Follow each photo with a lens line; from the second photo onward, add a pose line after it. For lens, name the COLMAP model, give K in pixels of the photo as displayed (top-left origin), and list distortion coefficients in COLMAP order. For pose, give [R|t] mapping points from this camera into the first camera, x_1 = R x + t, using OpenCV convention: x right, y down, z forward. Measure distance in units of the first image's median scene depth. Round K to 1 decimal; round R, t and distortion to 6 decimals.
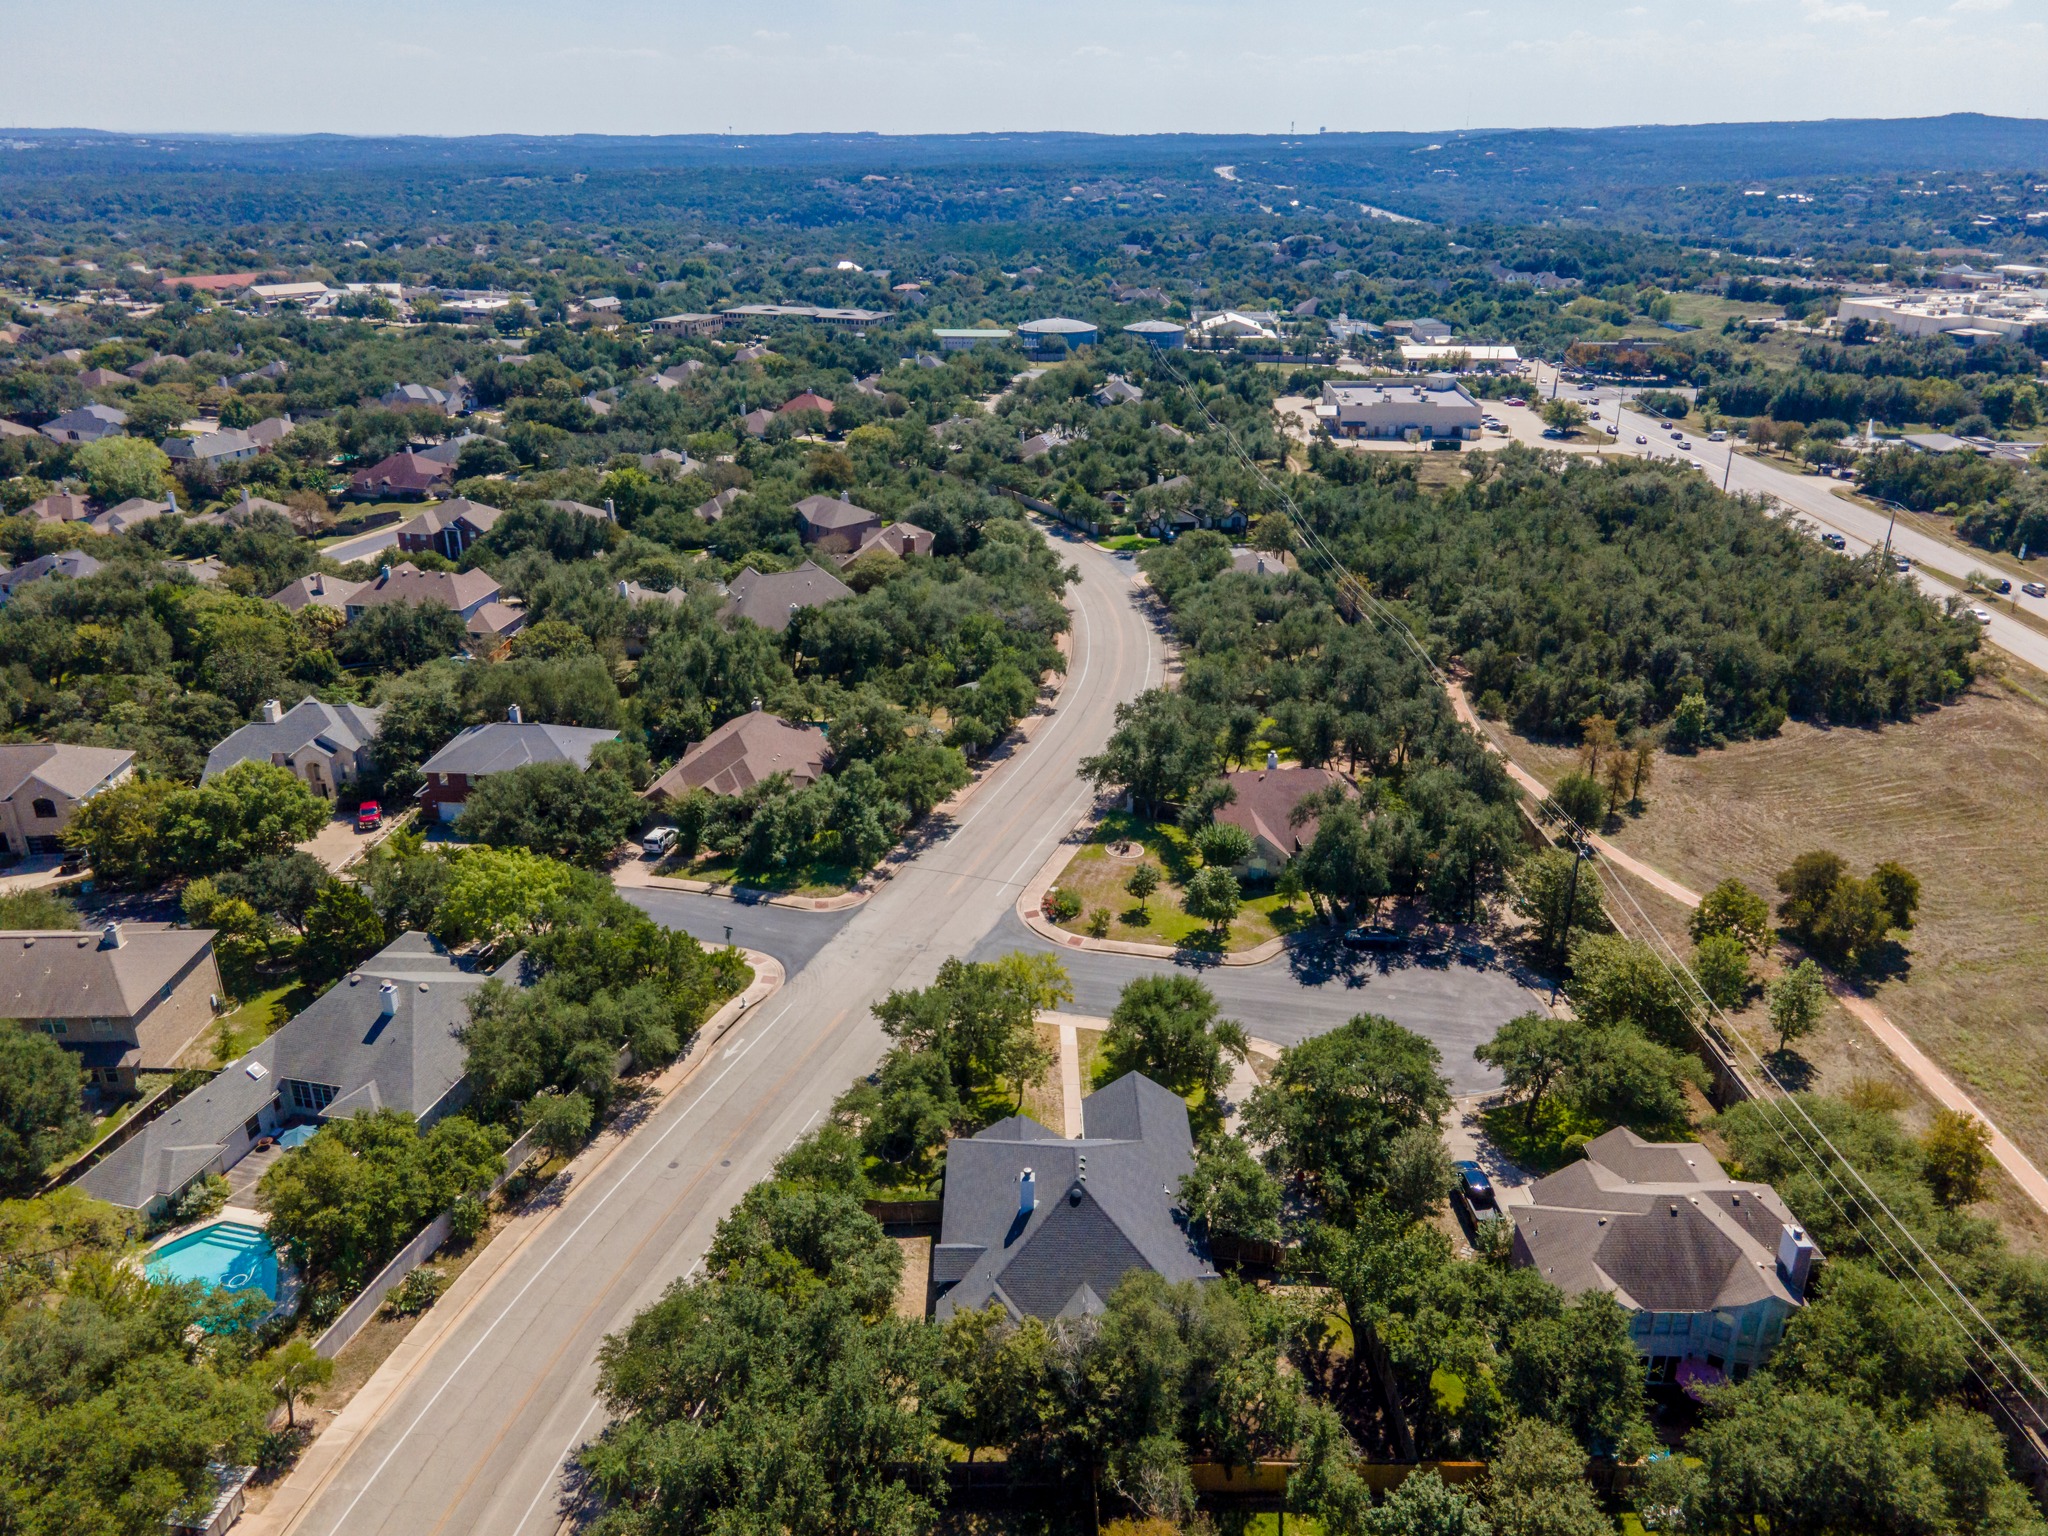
lens RADIAL K [[1505.3, 0, 1053.5], [0, 1505.3, 767.4], [0, 0, 1]] dist [0.041663, 0.006927]
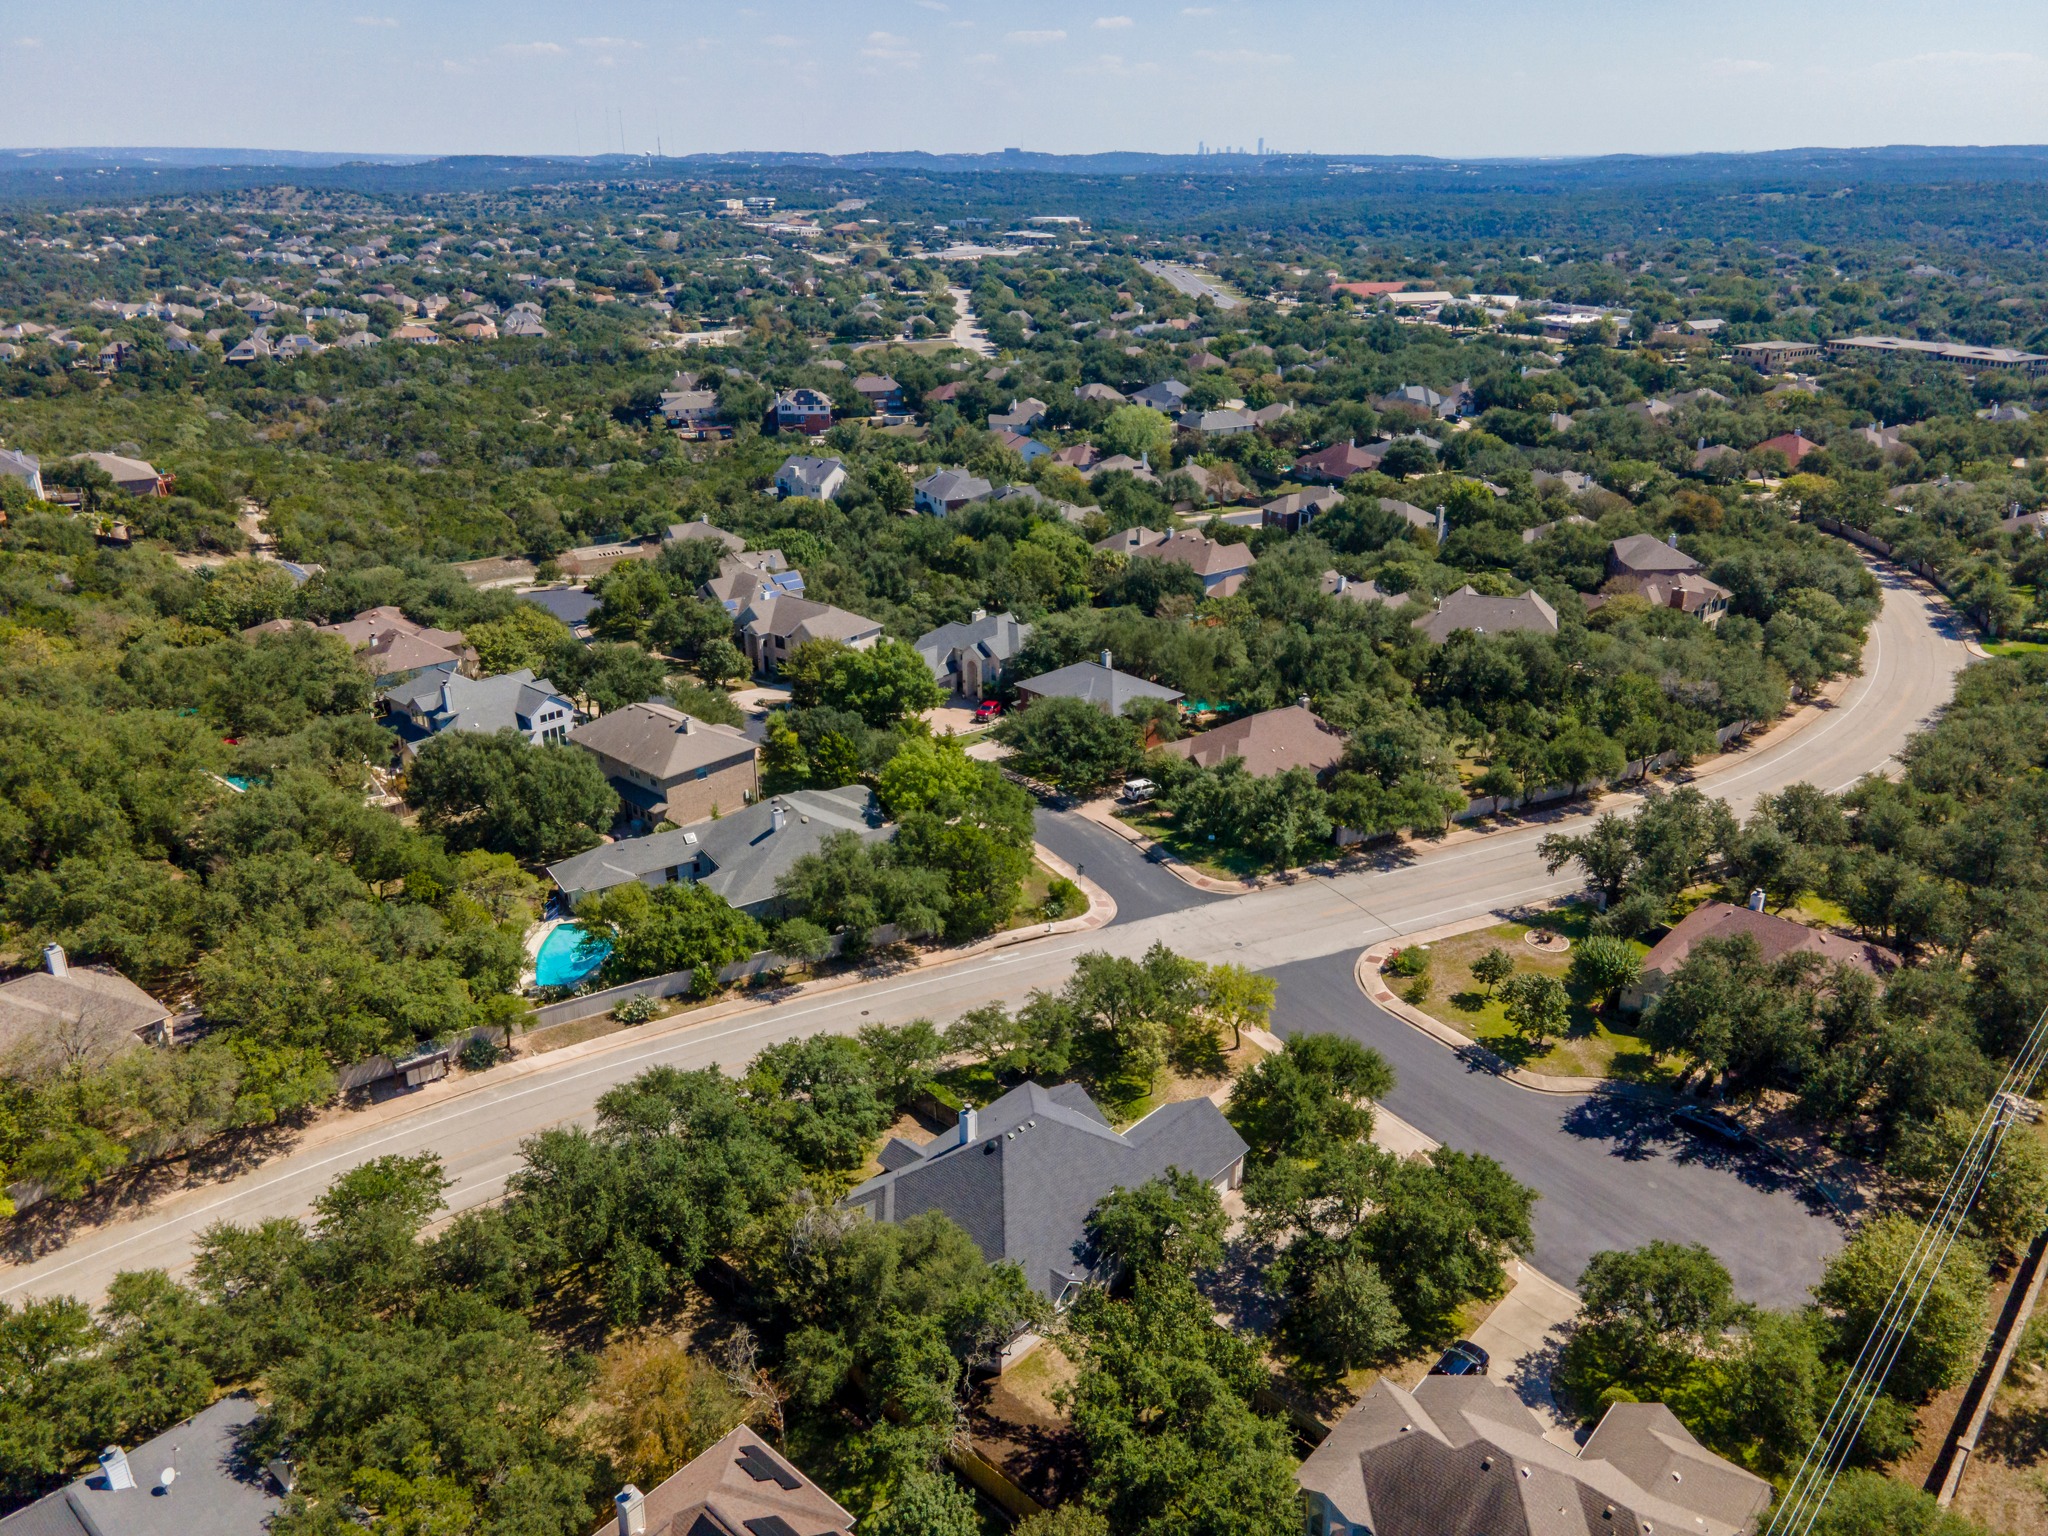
lens RADIAL K [[1505.3, 0, 1053.5], [0, 1505.3, 767.4], [0, 0, 1]] dist [0.041663, 0.006927]
pose [[0.732275, 0.259229, -0.629740, 0.397502], [-0.265506, 0.960218, 0.086532, -0.047895], [0.627120, 0.103835, 0.771971, 0.107585]]
